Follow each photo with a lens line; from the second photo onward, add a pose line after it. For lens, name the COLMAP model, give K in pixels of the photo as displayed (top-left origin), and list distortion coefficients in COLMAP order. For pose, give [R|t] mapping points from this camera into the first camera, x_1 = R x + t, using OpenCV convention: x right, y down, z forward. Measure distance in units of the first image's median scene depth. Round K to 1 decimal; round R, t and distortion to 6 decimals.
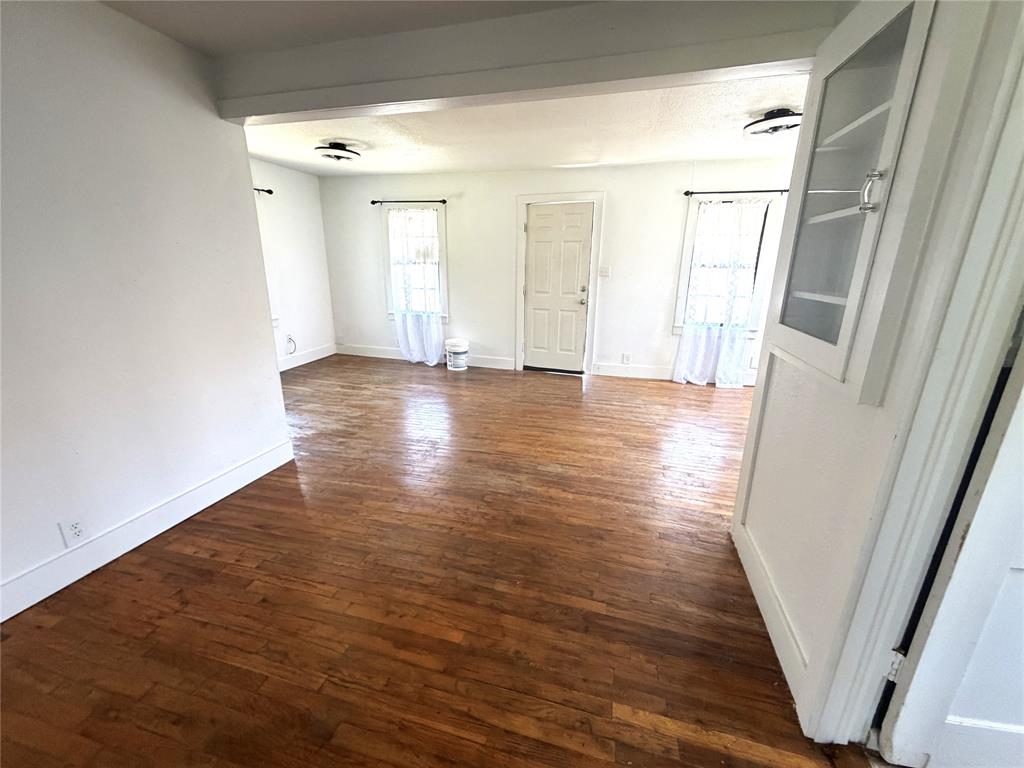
lens RADIAL K [[408.1, 0, 509.6], [0, 408.1, 381.9], [0, 0, 1]] dist [0.000448, 0.000259]
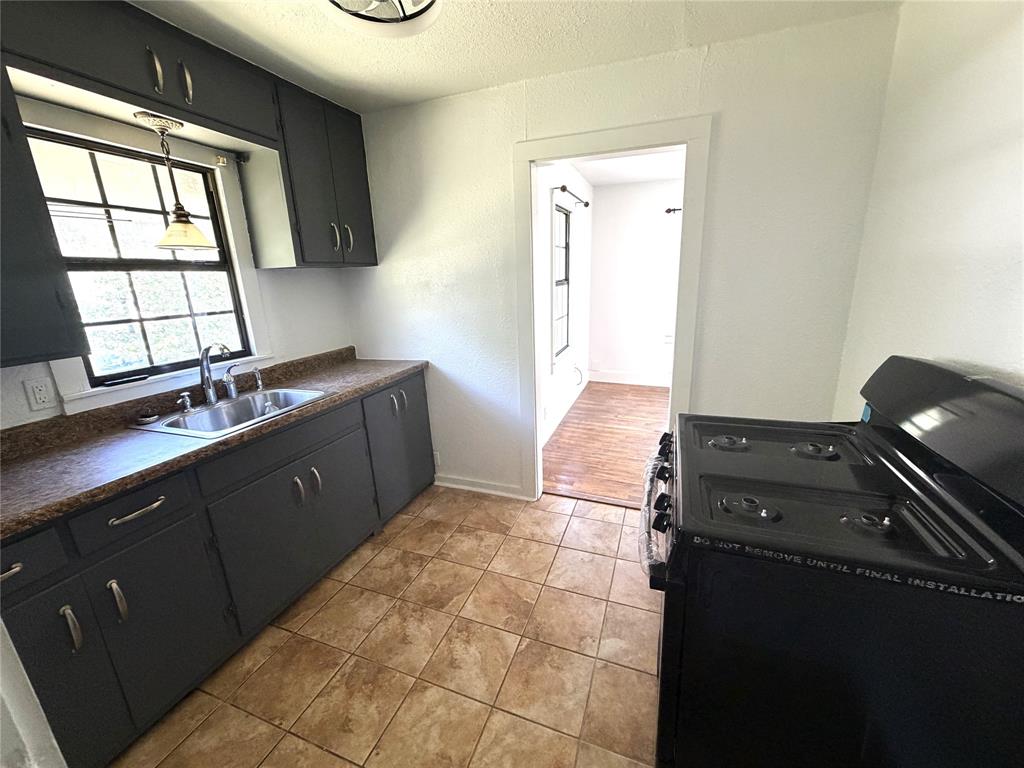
lens RADIAL K [[408.1, 0, 509.6], [0, 408.1, 381.9], [0, 0, 1]] dist [0.000448, 0.000259]
pose [[0.993135, -0.015241, -0.115980, -0.786086], [0.011766, 0.999463, -0.030591, -0.068501], [0.116384, 0.029016, 0.992780, 0.139155]]
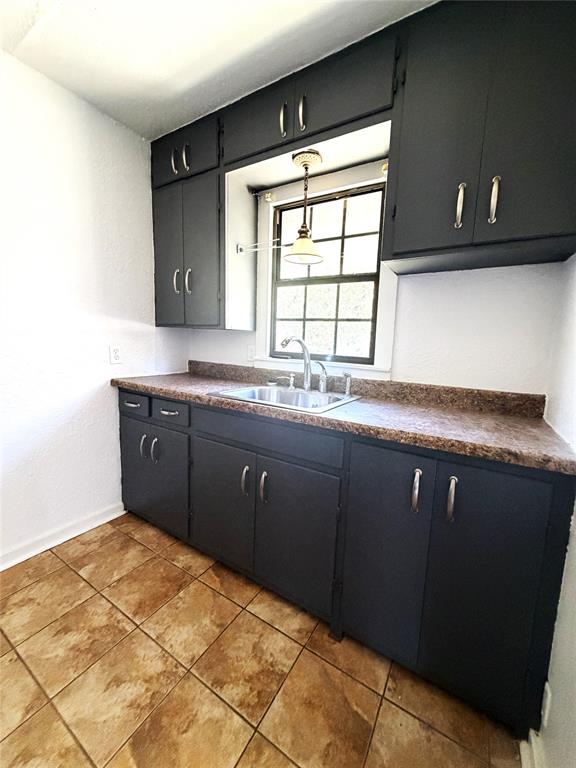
lens RADIAL K [[304.8, 0, 287.7], [0, 304.8, 381.2], [0, 0, 1]] dist [0.002354, 0.000120]
pose [[-0.291296, 0.112463, -0.949999, -0.768393], [-0.305649, 0.930072, 0.203824, -0.158662], [0.906490, 0.349740, -0.236553, 0.676936]]
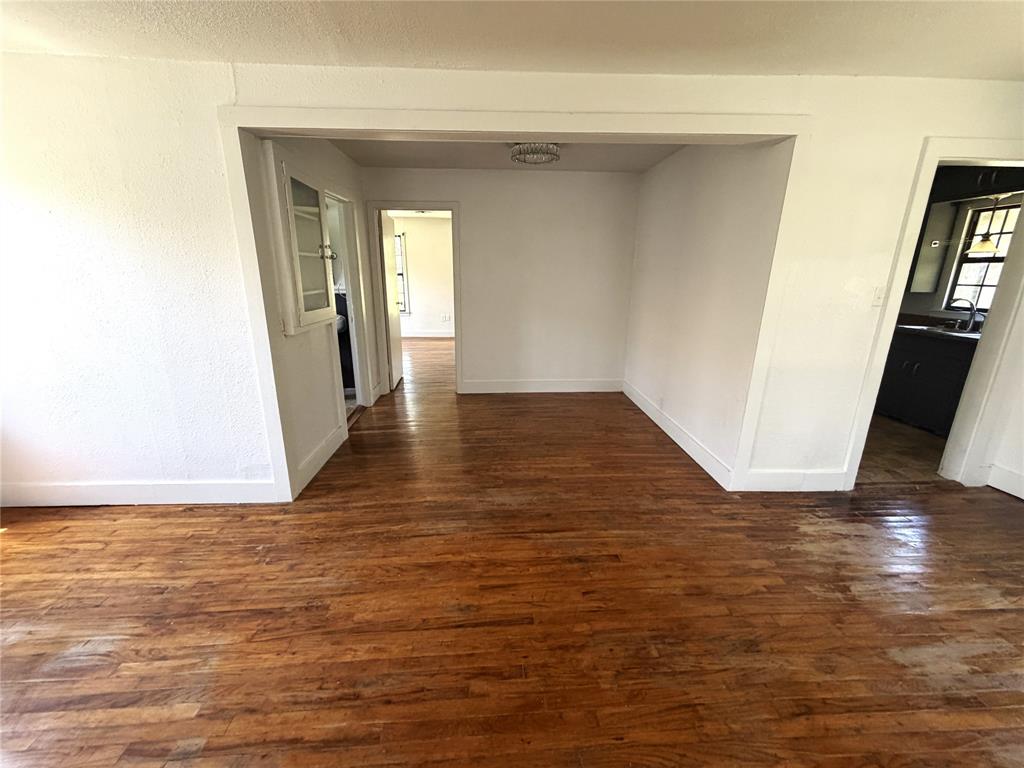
lens RADIAL K [[408.1, 0, 509.6], [0, 408.1, 381.9], [0, 0, 1]] dist [0.000448, 0.000259]
pose [[-0.949312, 0.066975, -0.307118, 0.163135], [-0.102186, 0.858214, 0.503018, -0.340632], [0.297262, 0.508904, -0.807868, 1.132080]]
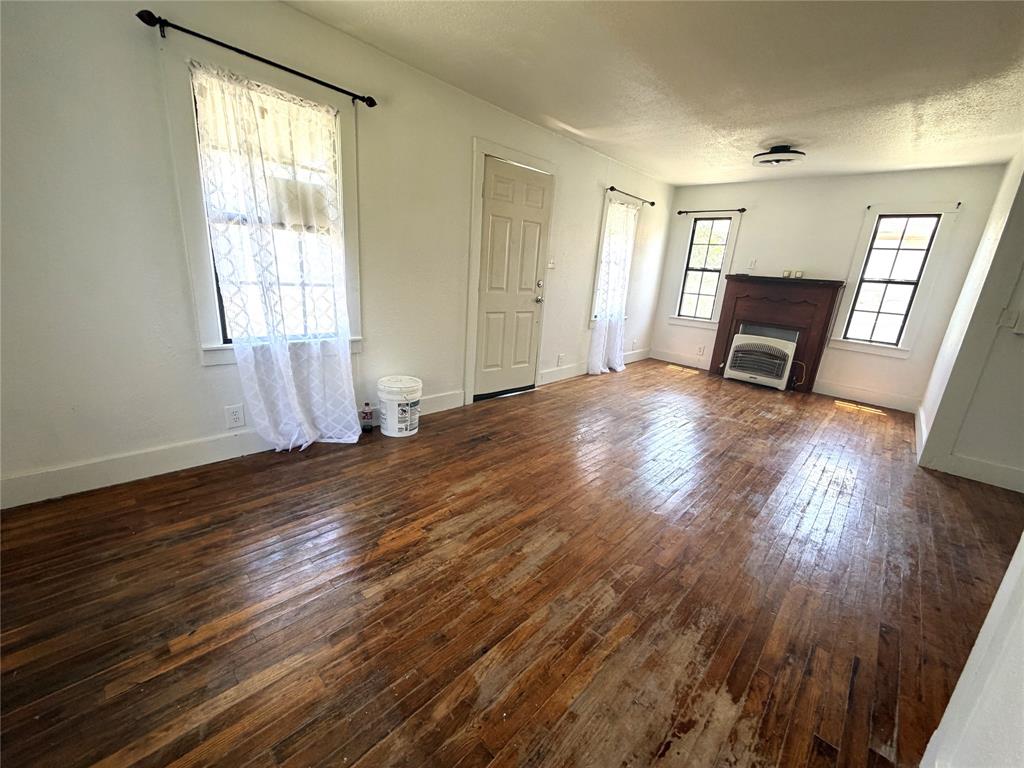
lens RADIAL K [[408.1, 0, 509.6], [0, 408.1, 381.9], [0, 0, 1]] dist [0.000448, 0.000259]
pose [[0.482409, -0.213194, 0.849606, -0.726963], [0.182535, 0.973103, 0.140540, -0.209235], [-0.856716, 0.087285, 0.508349, 0.842406]]
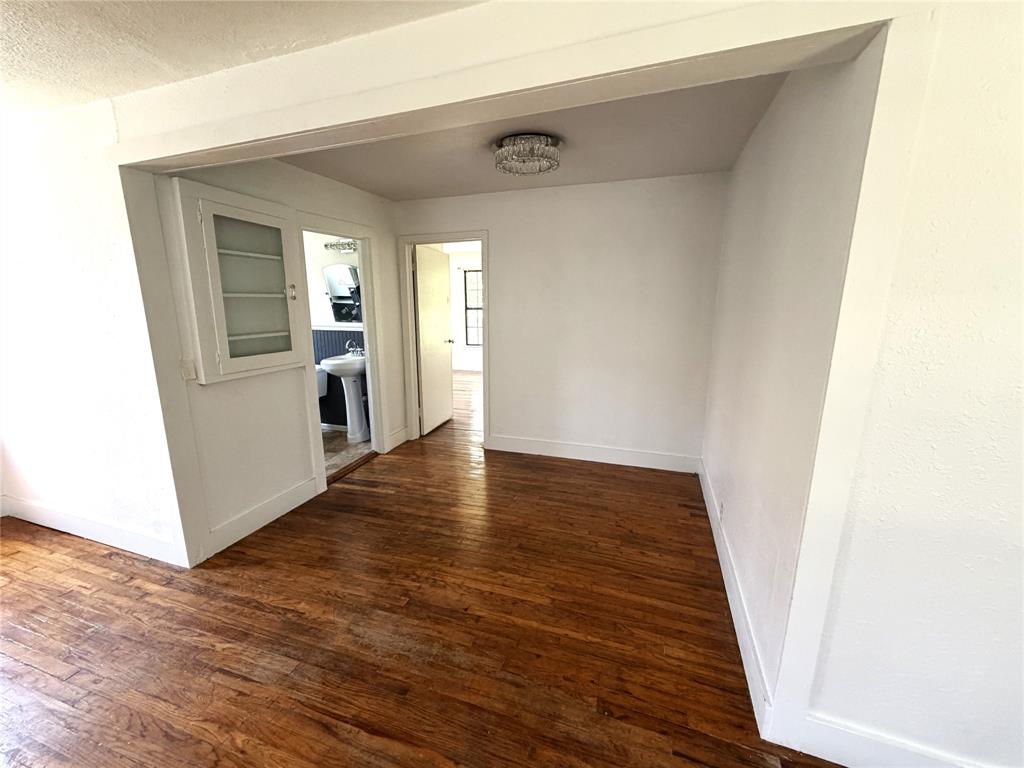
lens RADIAL K [[408.1, 0, 509.6], [0, 408.1, 381.9], [0, 0, 1]] dist [0.000448, 0.000259]
pose [[-0.998020, -0.019285, 0.059862, -0.195264], [0.010322, 0.888695, 0.458383, -0.310626], [-0.062039, 0.458094, -0.886736, 0.958203]]
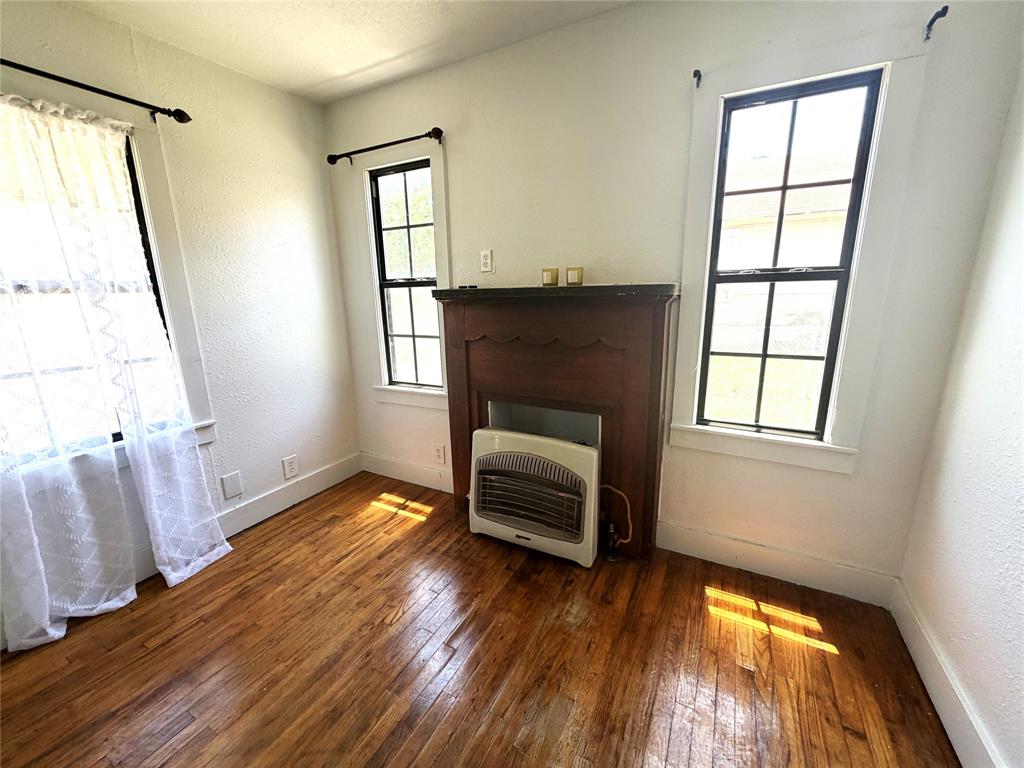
lens RADIAL K [[408.1, 0, 509.6], [0, 408.1, 381.9], [0, 0, 1]] dist [0.000448, 0.000259]
pose [[0.238699, -0.229234, 0.943650, 0.313932], [0.293460, 0.943334, 0.154926, -0.170995], [-0.925691, 0.239943, 0.292444, 0.650812]]
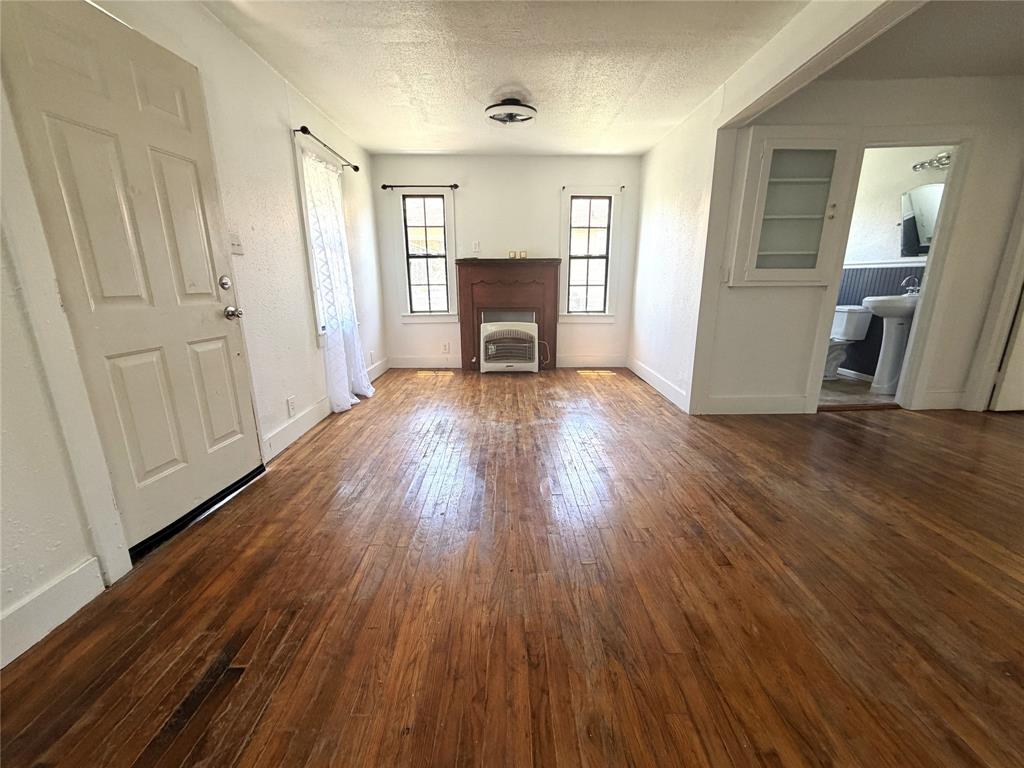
lens RADIAL K [[408.1, 0, 509.6], [0, 408.1, 381.9], [0, 0, 1]] dist [0.000448, 0.000259]
pose [[-0.261683, -0.241178, 0.934535, -0.399782], [0.273182, 0.910171, 0.311385, -0.236824], [-0.925686, 0.336782, -0.172291, 1.066293]]
